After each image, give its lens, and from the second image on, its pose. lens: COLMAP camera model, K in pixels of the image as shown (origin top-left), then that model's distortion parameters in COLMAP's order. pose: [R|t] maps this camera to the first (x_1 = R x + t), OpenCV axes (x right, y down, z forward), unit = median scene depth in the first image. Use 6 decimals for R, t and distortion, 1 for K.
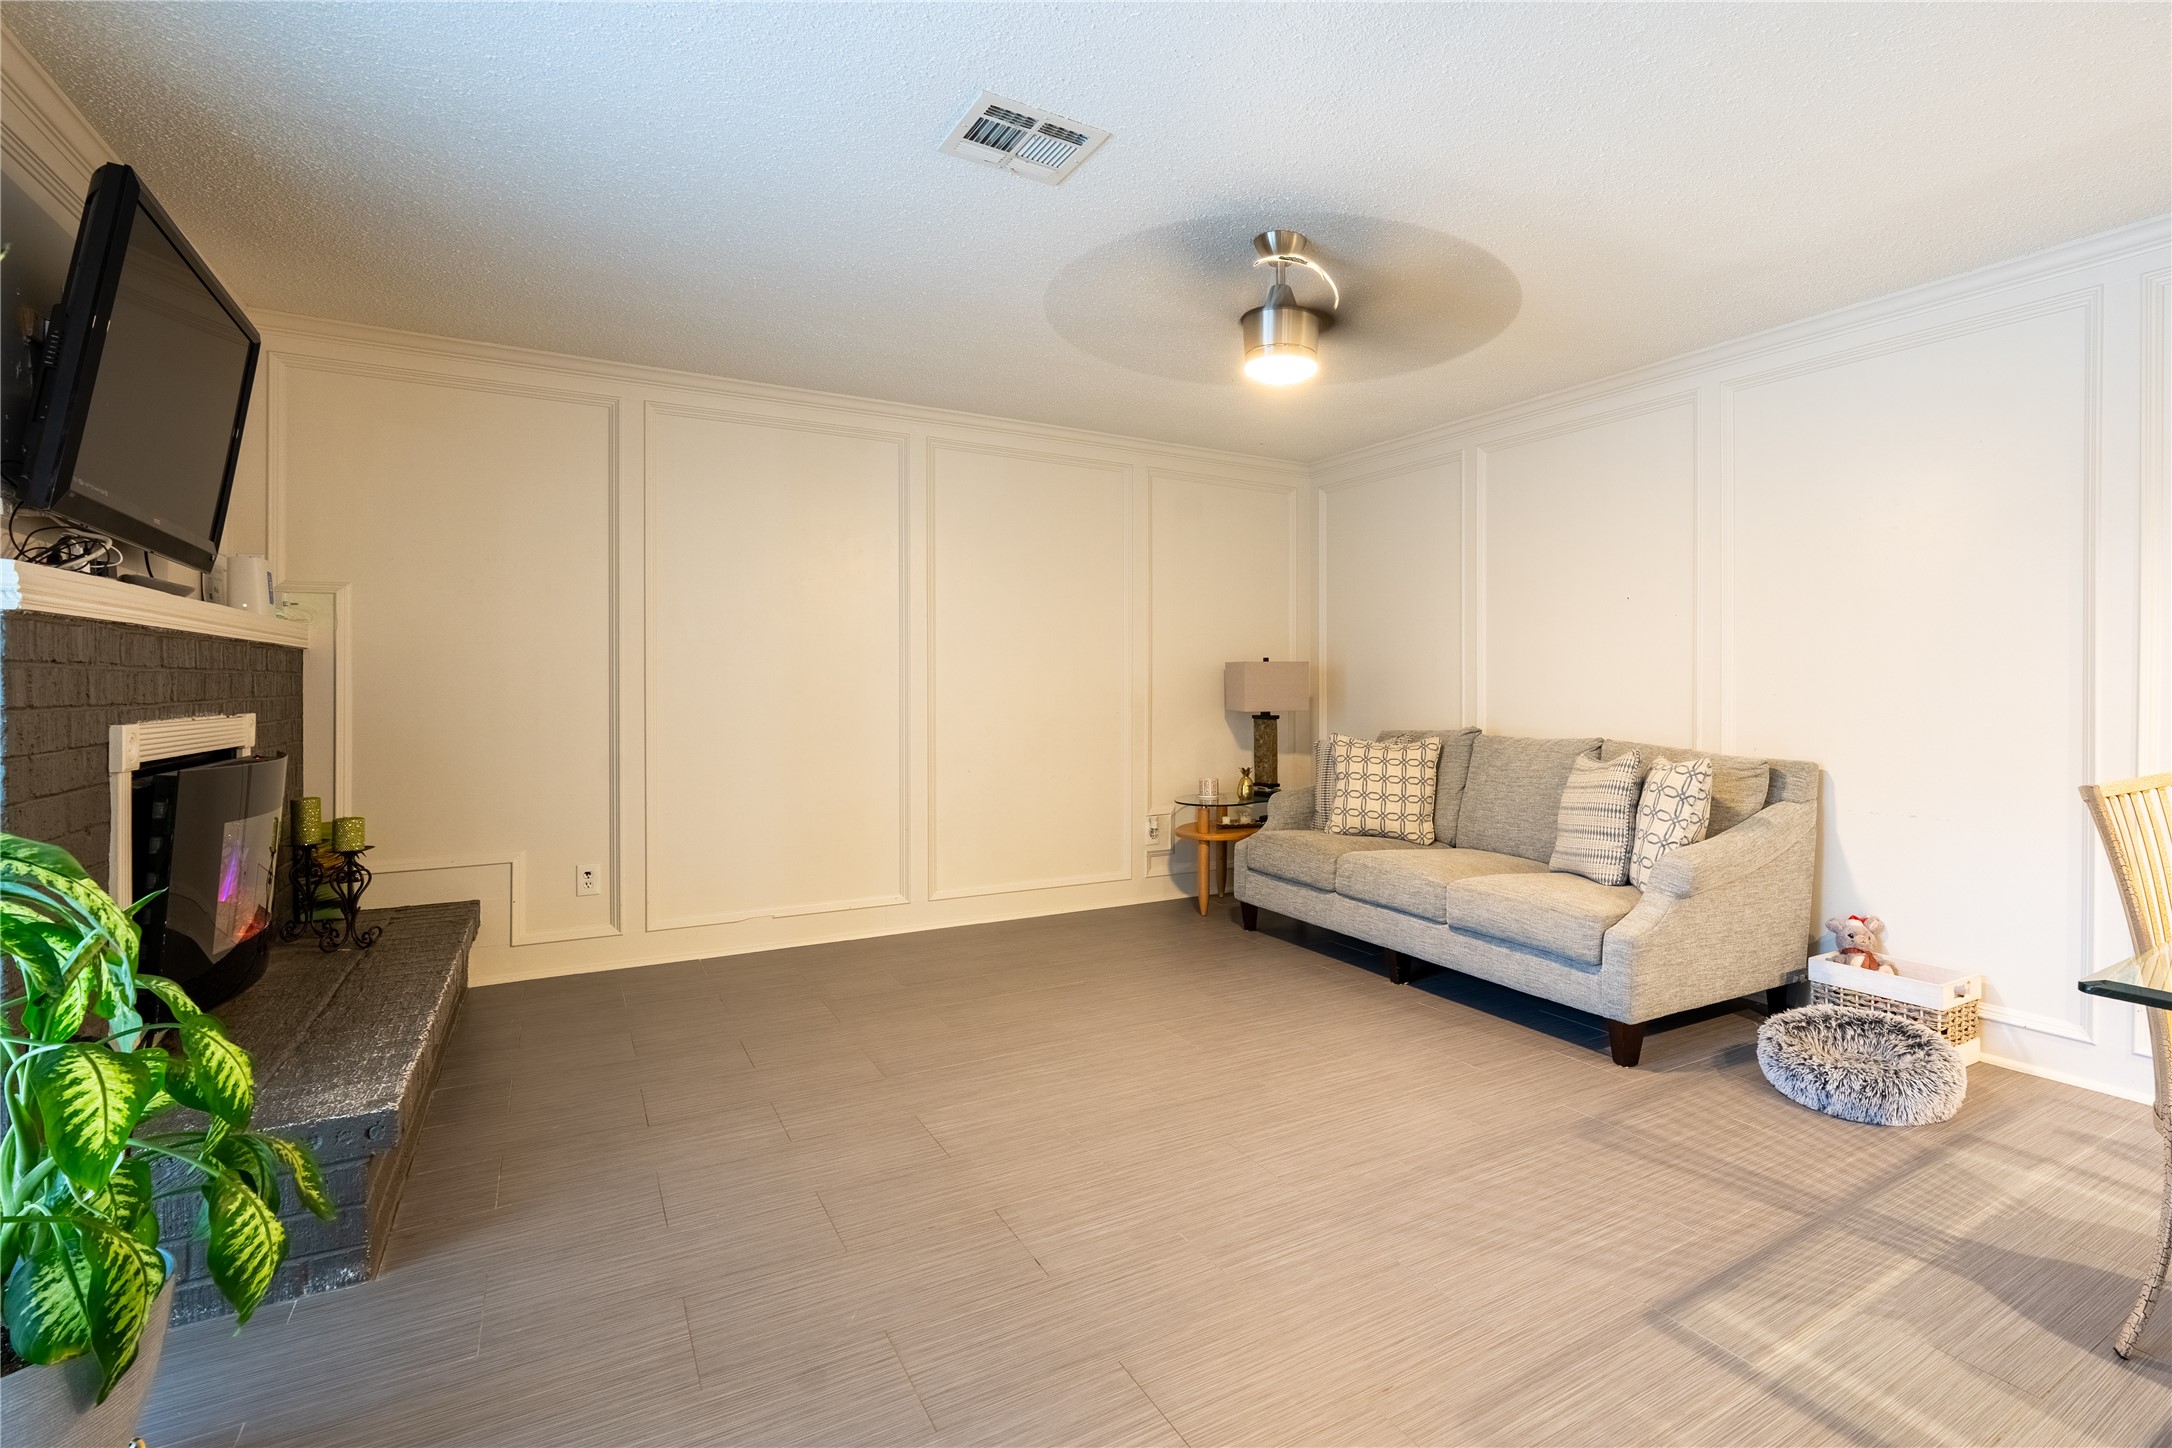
lens RADIAL K [[1038.8, 0, 1152.4], [0, 1038.8, 678.4], [0, 0, 1]] dist [-0.006976, 0.001141]
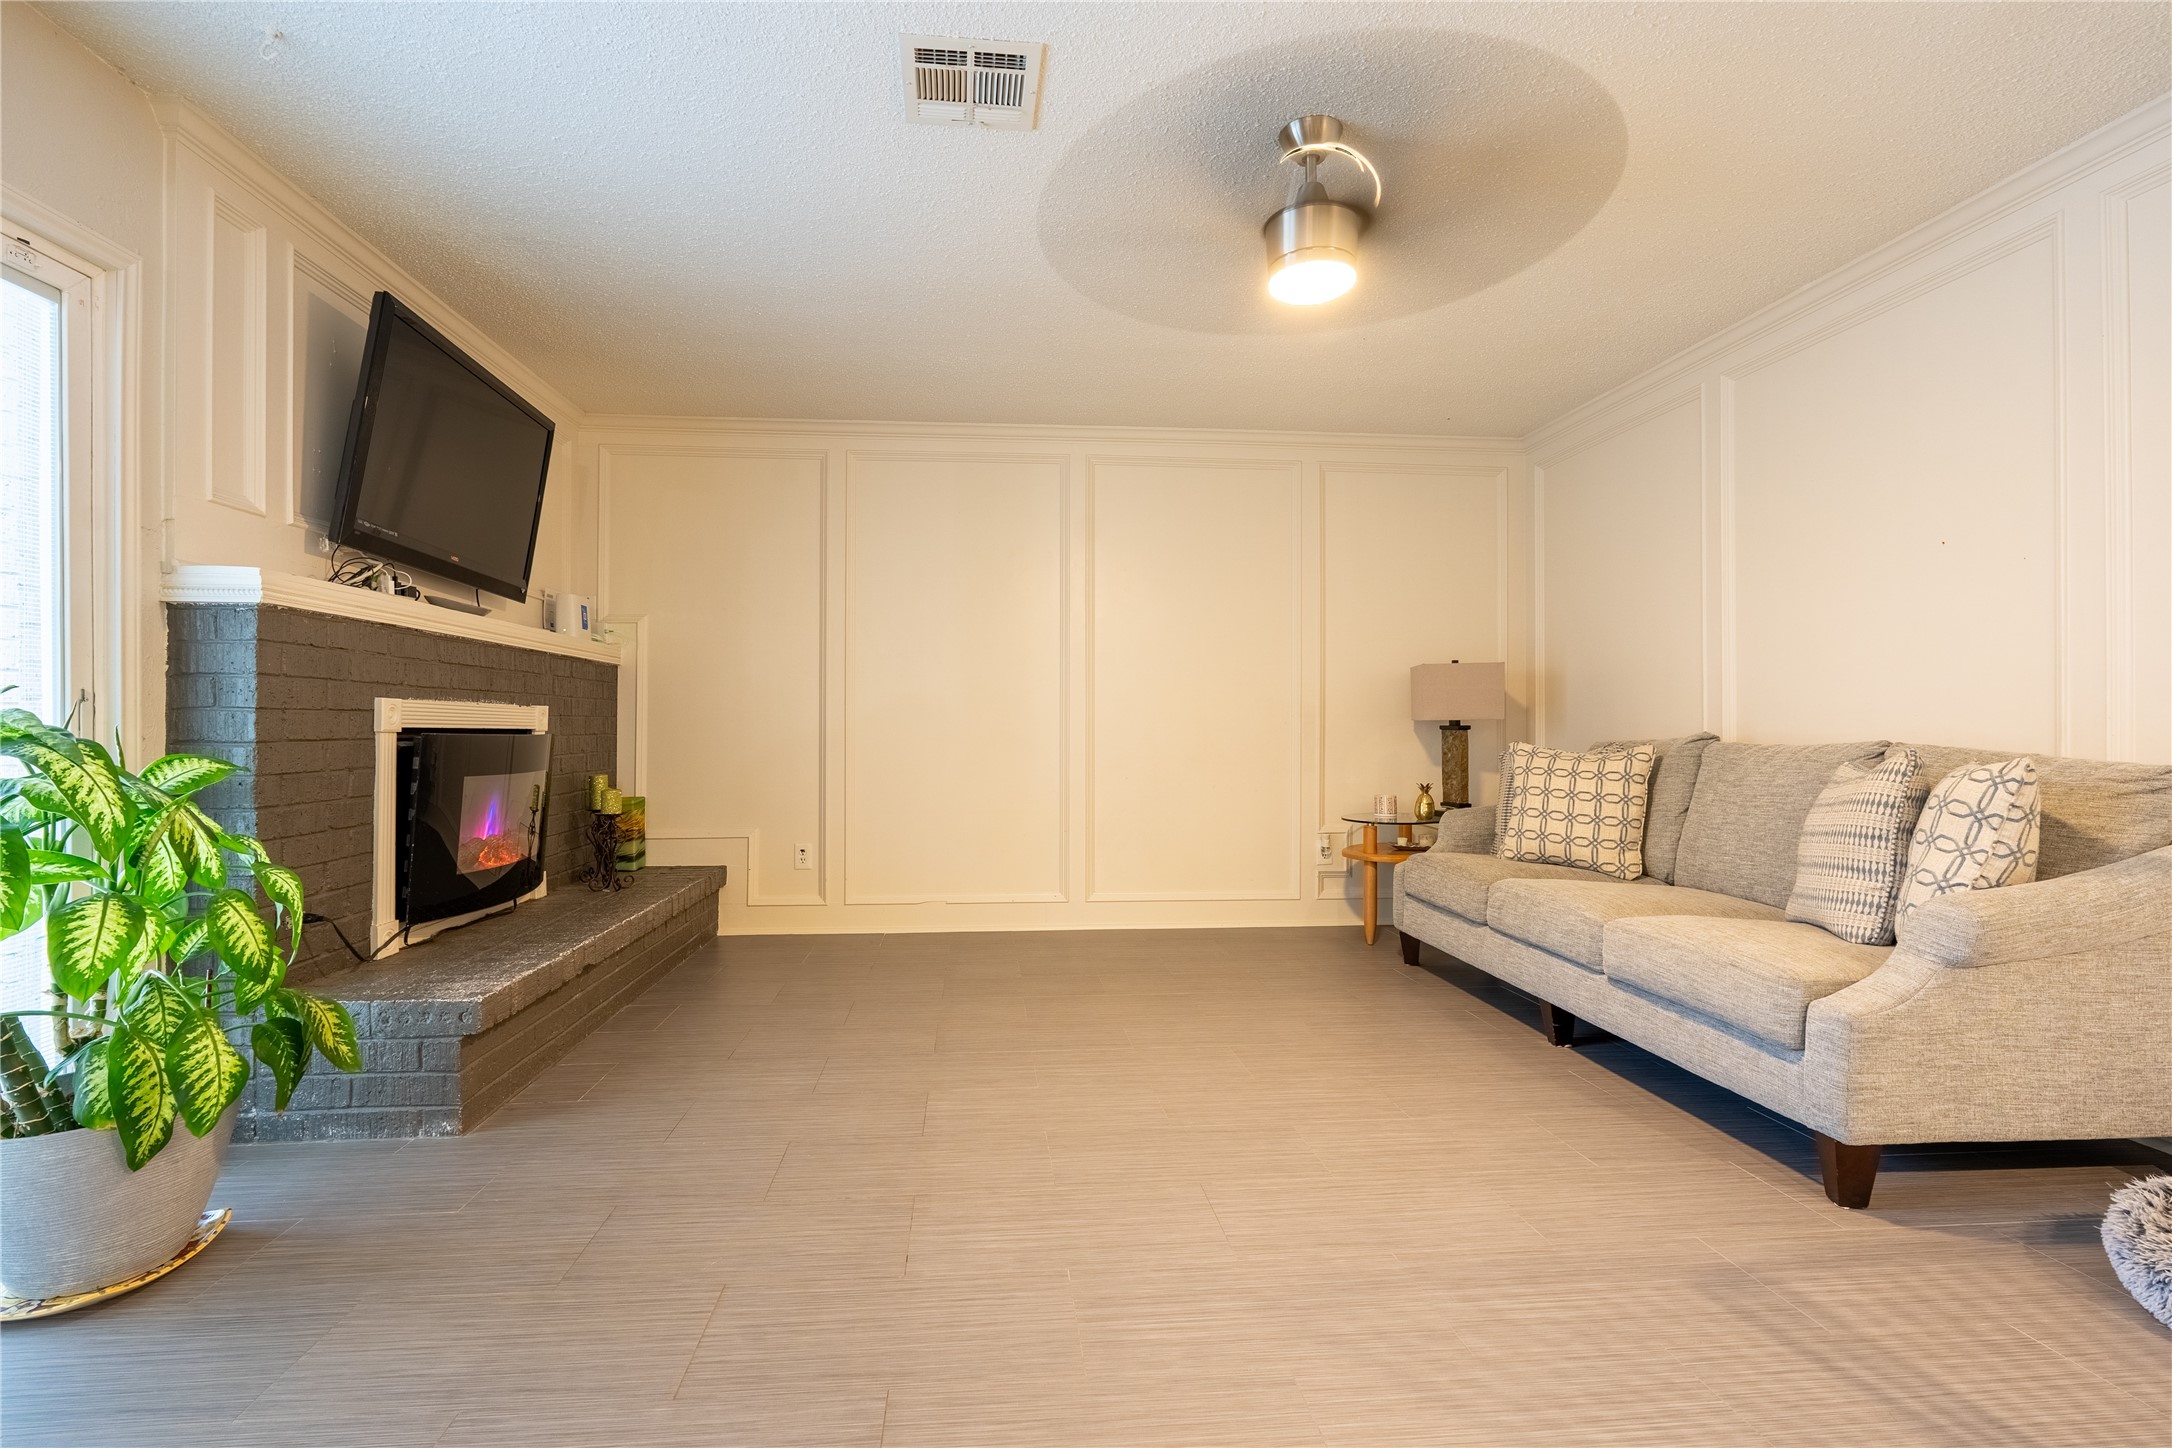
lens RADIAL K [[947.7, 0, 1038.0], [0, 947.7, 718.3], [0, 0, 1]] dist [-0.007985, 0.001151]
pose [[0.890731, -0.002299, -0.454524, 0.253111], [-0.002109, 0.999956, -0.009192, 0.059559], [0.454525, 0.009146, 0.890687, 0.199695]]
